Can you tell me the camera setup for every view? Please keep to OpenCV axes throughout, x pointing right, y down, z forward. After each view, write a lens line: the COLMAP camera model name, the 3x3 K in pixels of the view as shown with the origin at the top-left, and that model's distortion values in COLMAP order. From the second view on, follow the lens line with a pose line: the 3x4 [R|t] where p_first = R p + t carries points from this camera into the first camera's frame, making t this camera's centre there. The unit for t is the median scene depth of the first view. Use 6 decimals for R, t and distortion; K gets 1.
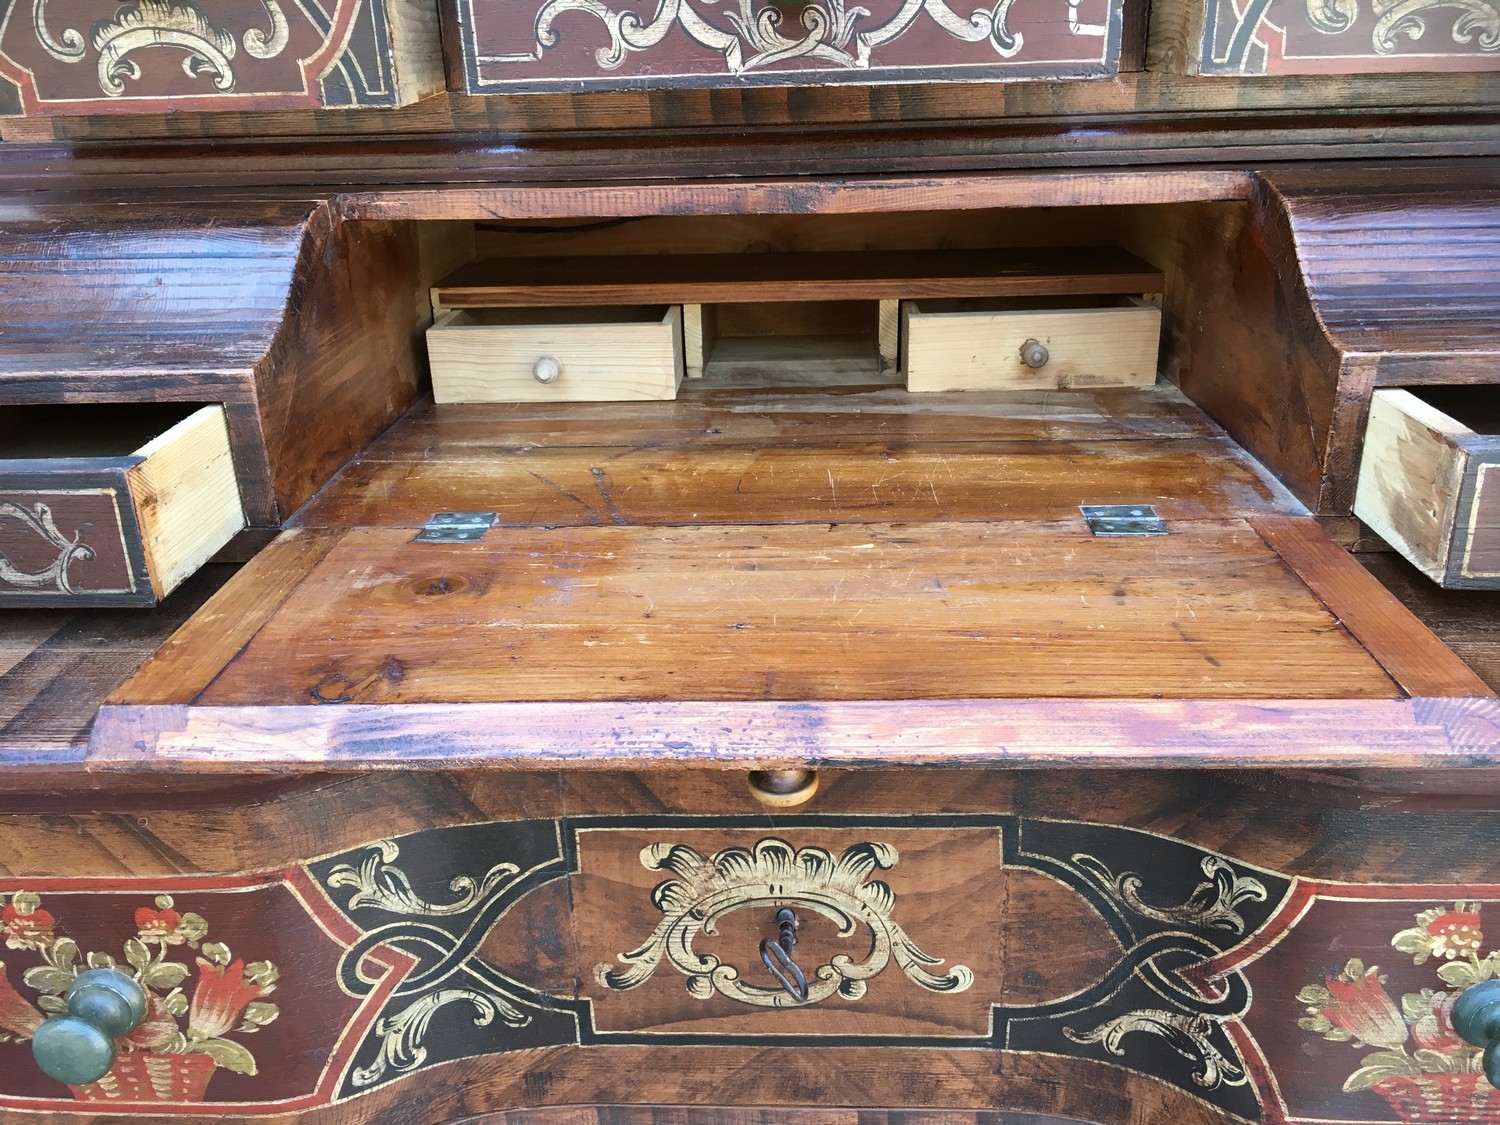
lens RADIAL K [[1381.1, 0, 689.6], [0, 1381.1, 580.3], [0, 0, 1]] dist [0.070966, -0.098348]
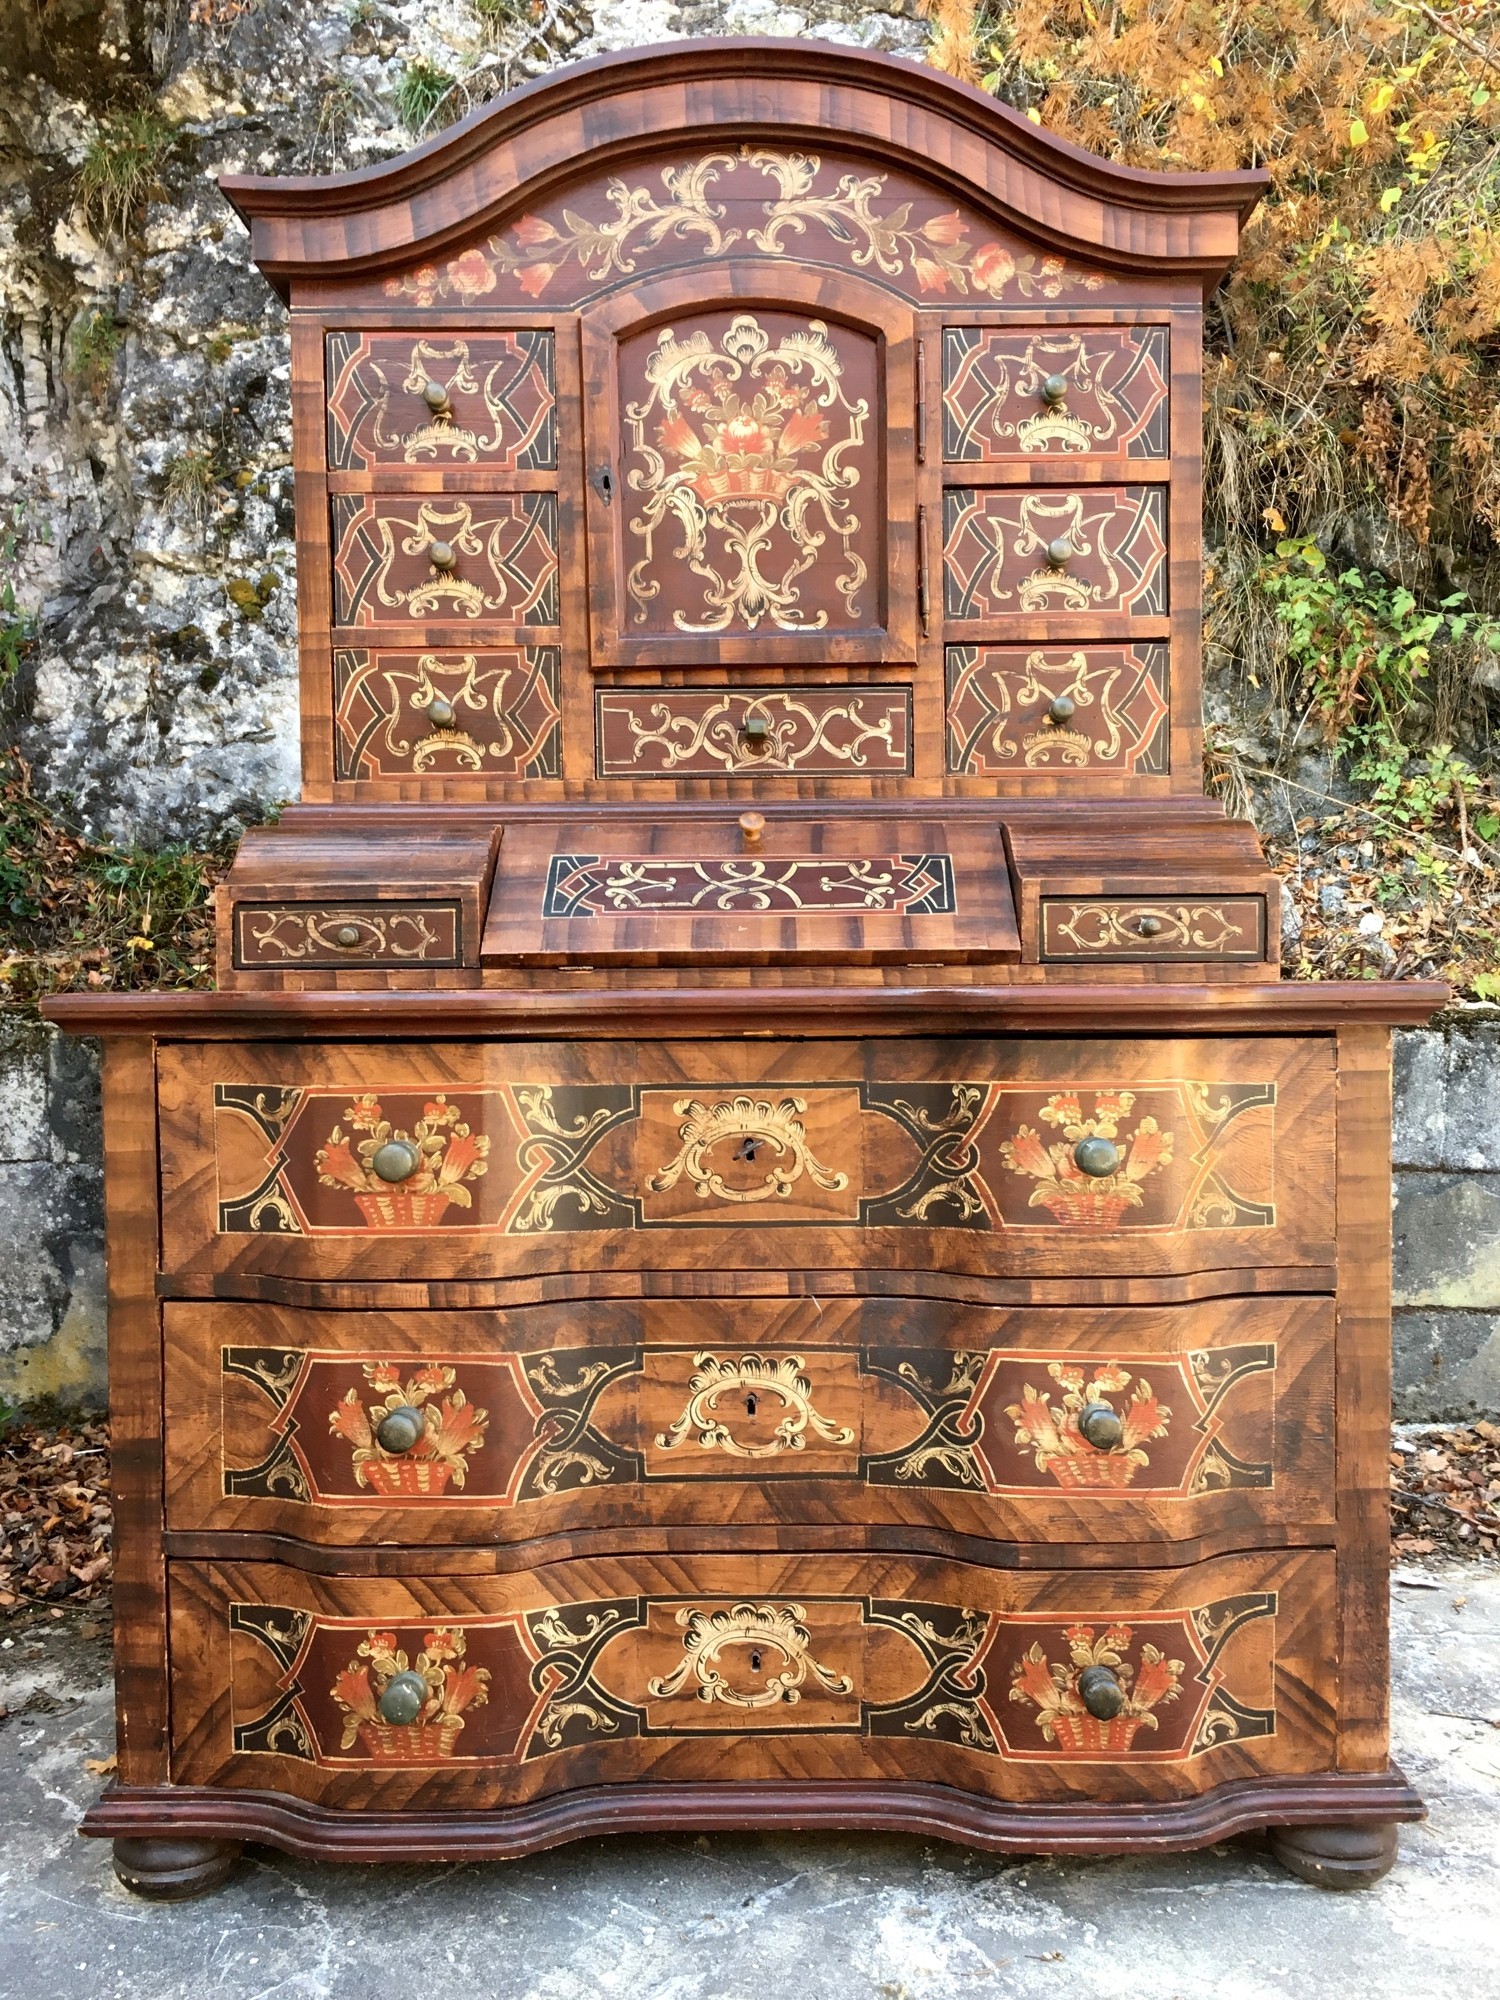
lens RADIAL K [[1784.6, 0, 740.6], [0, 1784.6, 1031.5], [0, 0, 1]] dist [0.084908, -0.104954]
pose [[0.996132, 0.029428, 0.082790, -0.134618], [-0.000279, 0.943300, -0.331941, 0.850870], [-0.087864, 0.330634, 0.939660, -1.178151]]
